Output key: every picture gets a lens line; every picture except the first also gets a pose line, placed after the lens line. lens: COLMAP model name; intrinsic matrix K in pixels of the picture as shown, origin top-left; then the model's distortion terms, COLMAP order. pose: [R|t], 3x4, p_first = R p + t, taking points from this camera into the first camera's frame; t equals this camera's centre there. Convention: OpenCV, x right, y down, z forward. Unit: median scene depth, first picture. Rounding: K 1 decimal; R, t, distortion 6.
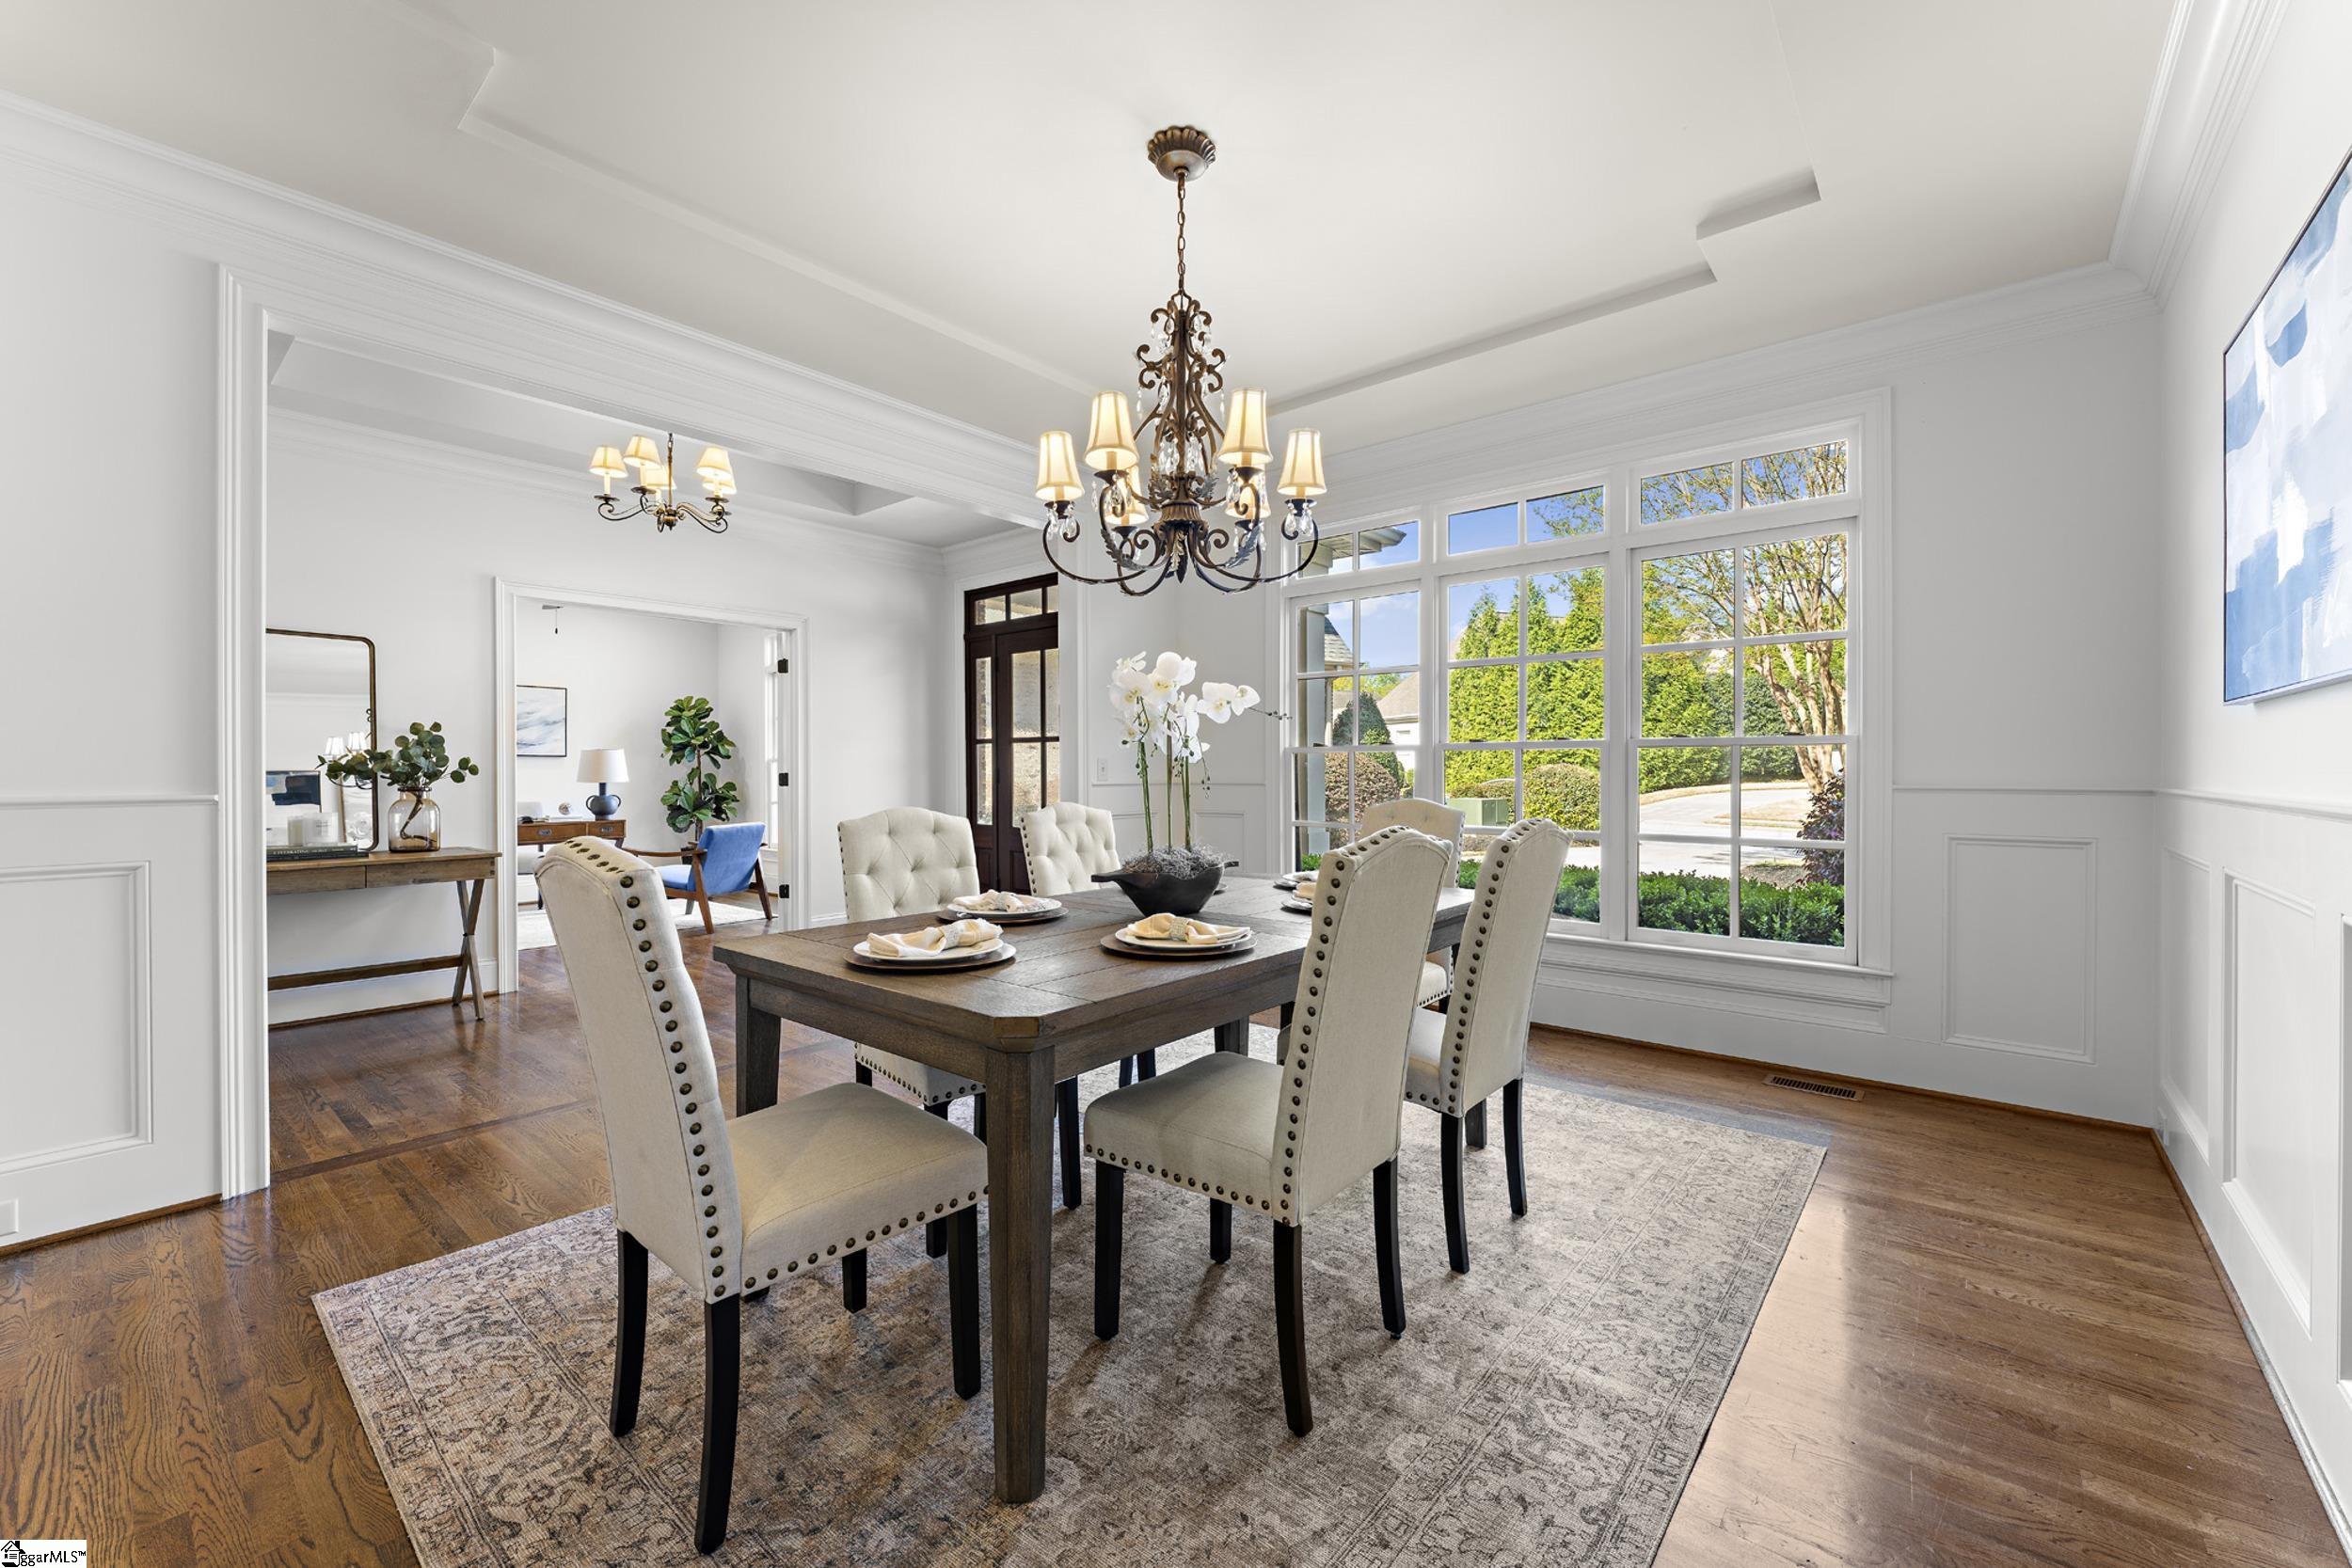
lens RADIAL K [[952.4, 0, 1177.4], [0, 952.4, 783.2], [0, 0, 1]] dist [-0.002091, 0.000027]
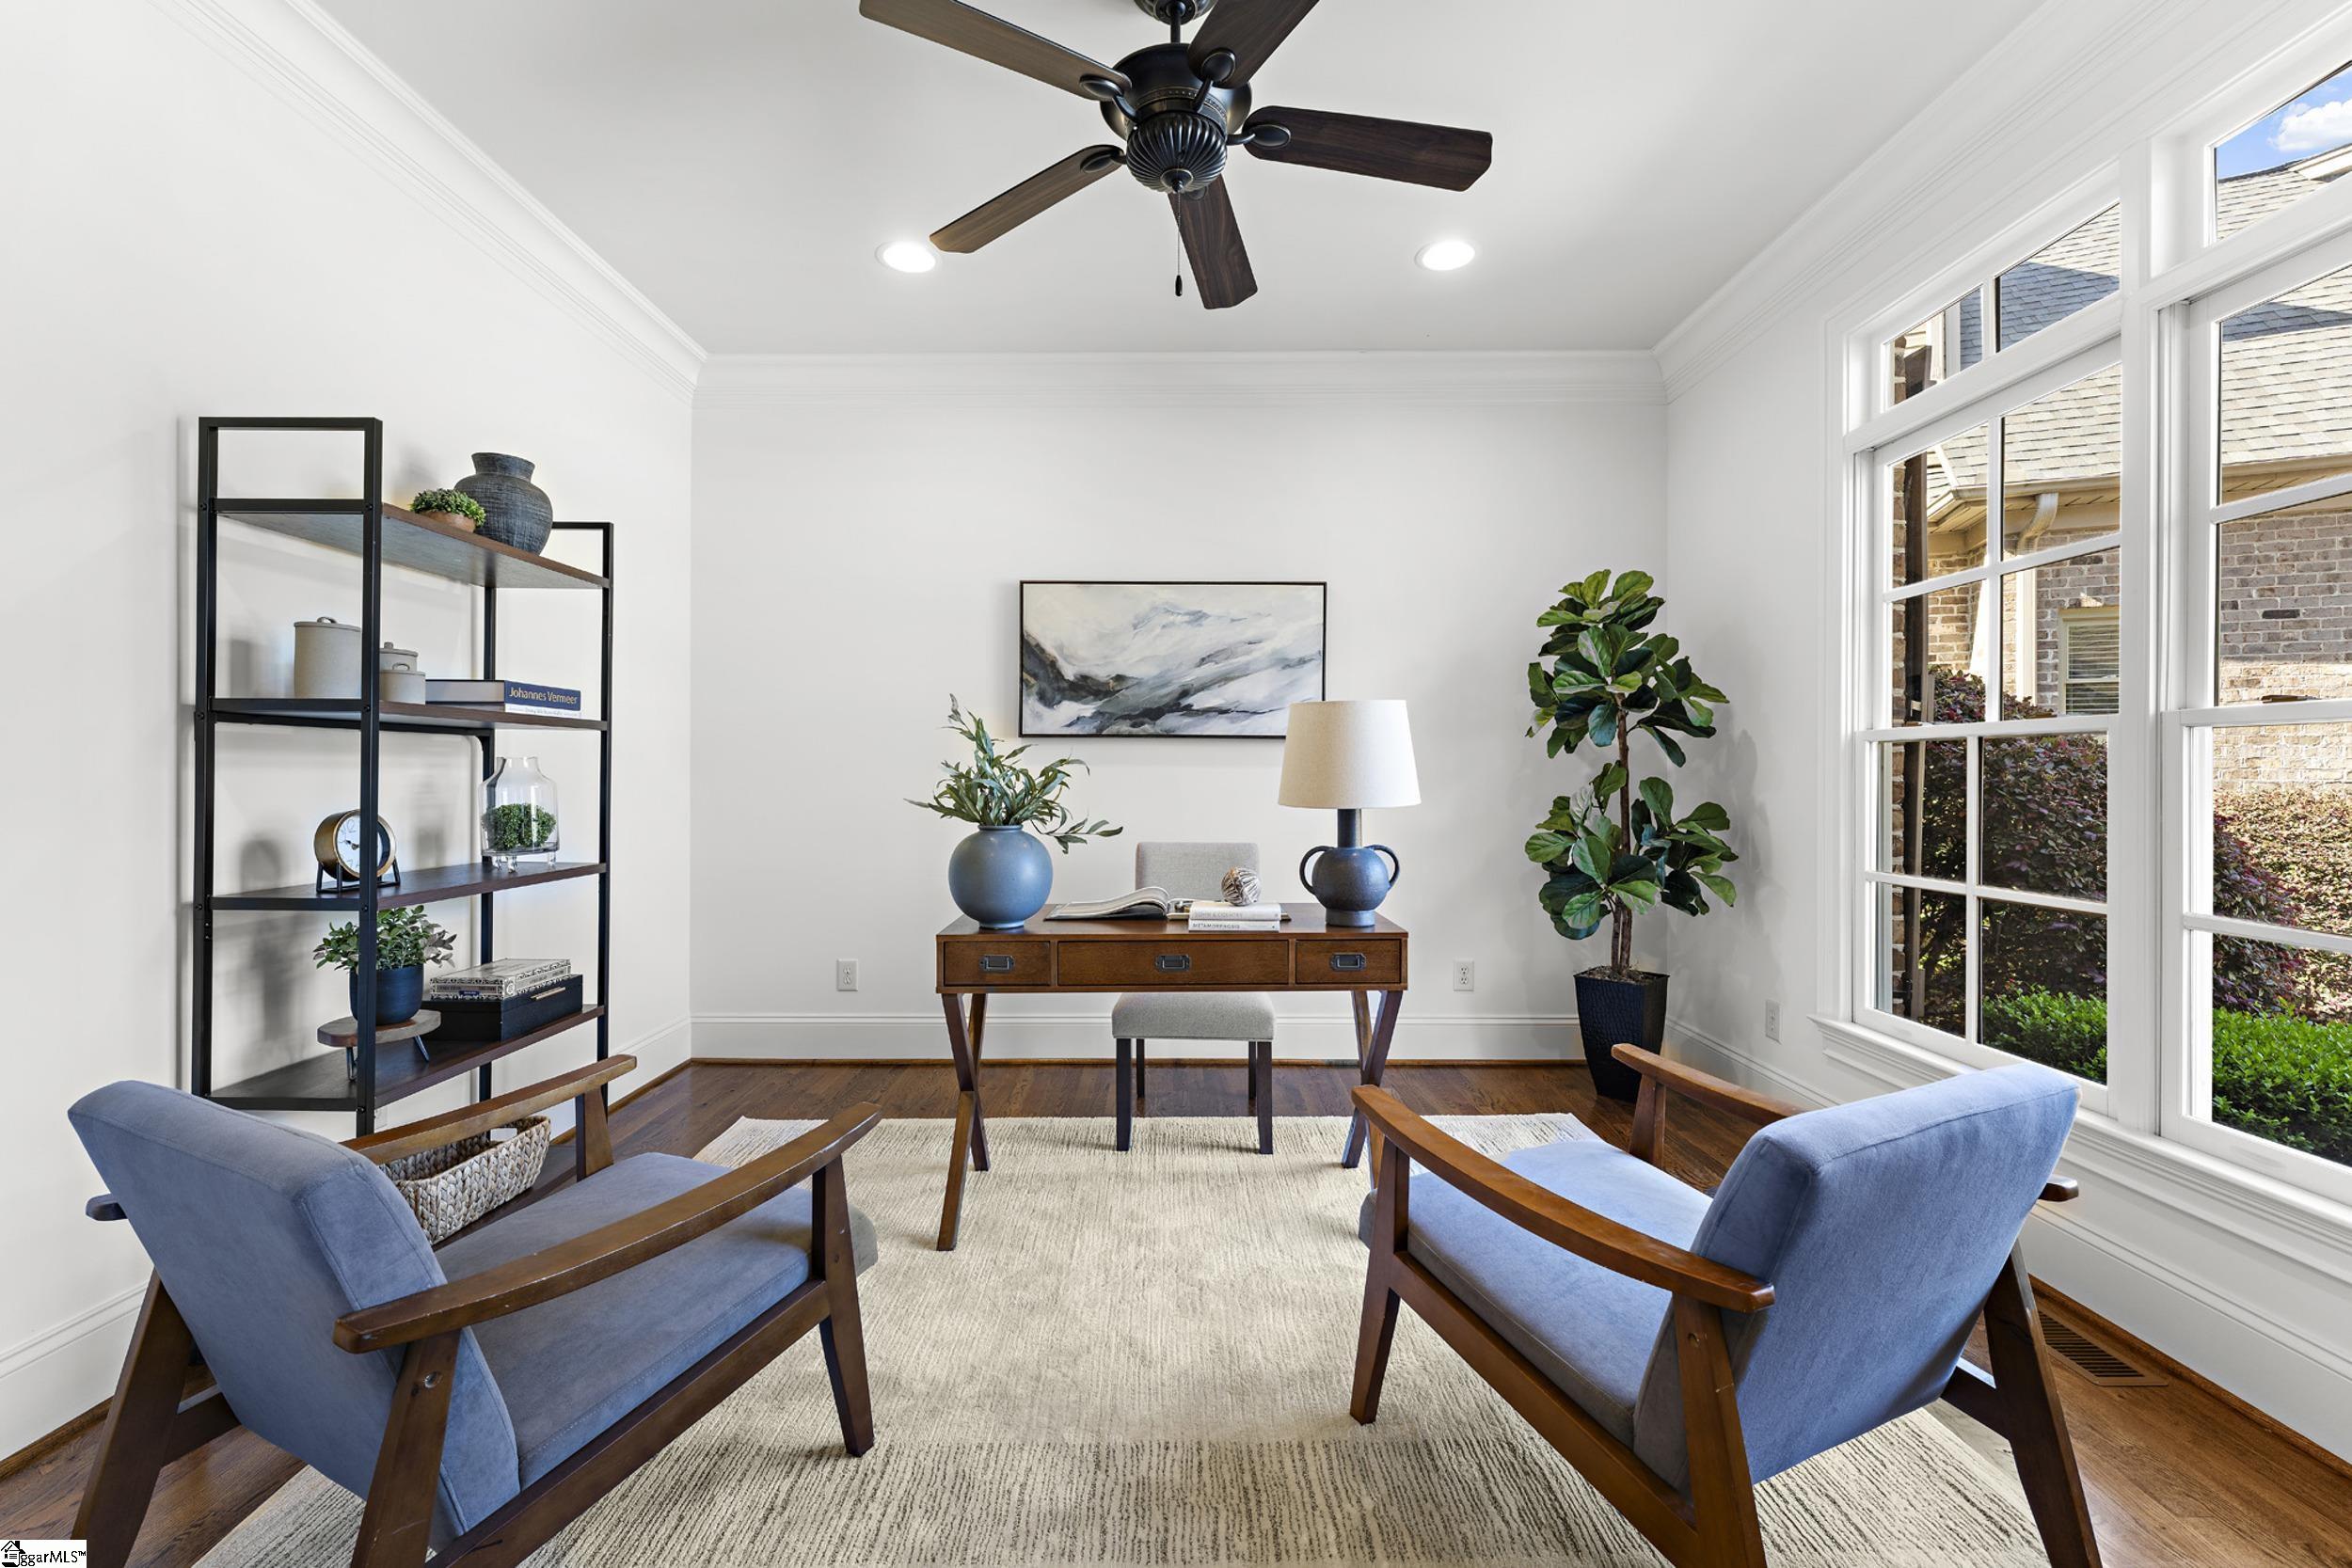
lens RADIAL K [[952.4, 0, 1172.3], [0, 952.4, 779.6], [0, 0, 1]] dist [-0.002091, 0.000027]
pose [[0.648305, 0.003901, -0.761371, -0.341082], [-0.009596, 0.999949, -0.003047, -0.007114], [0.761320, 0.009282, 0.648309, 0.639121]]
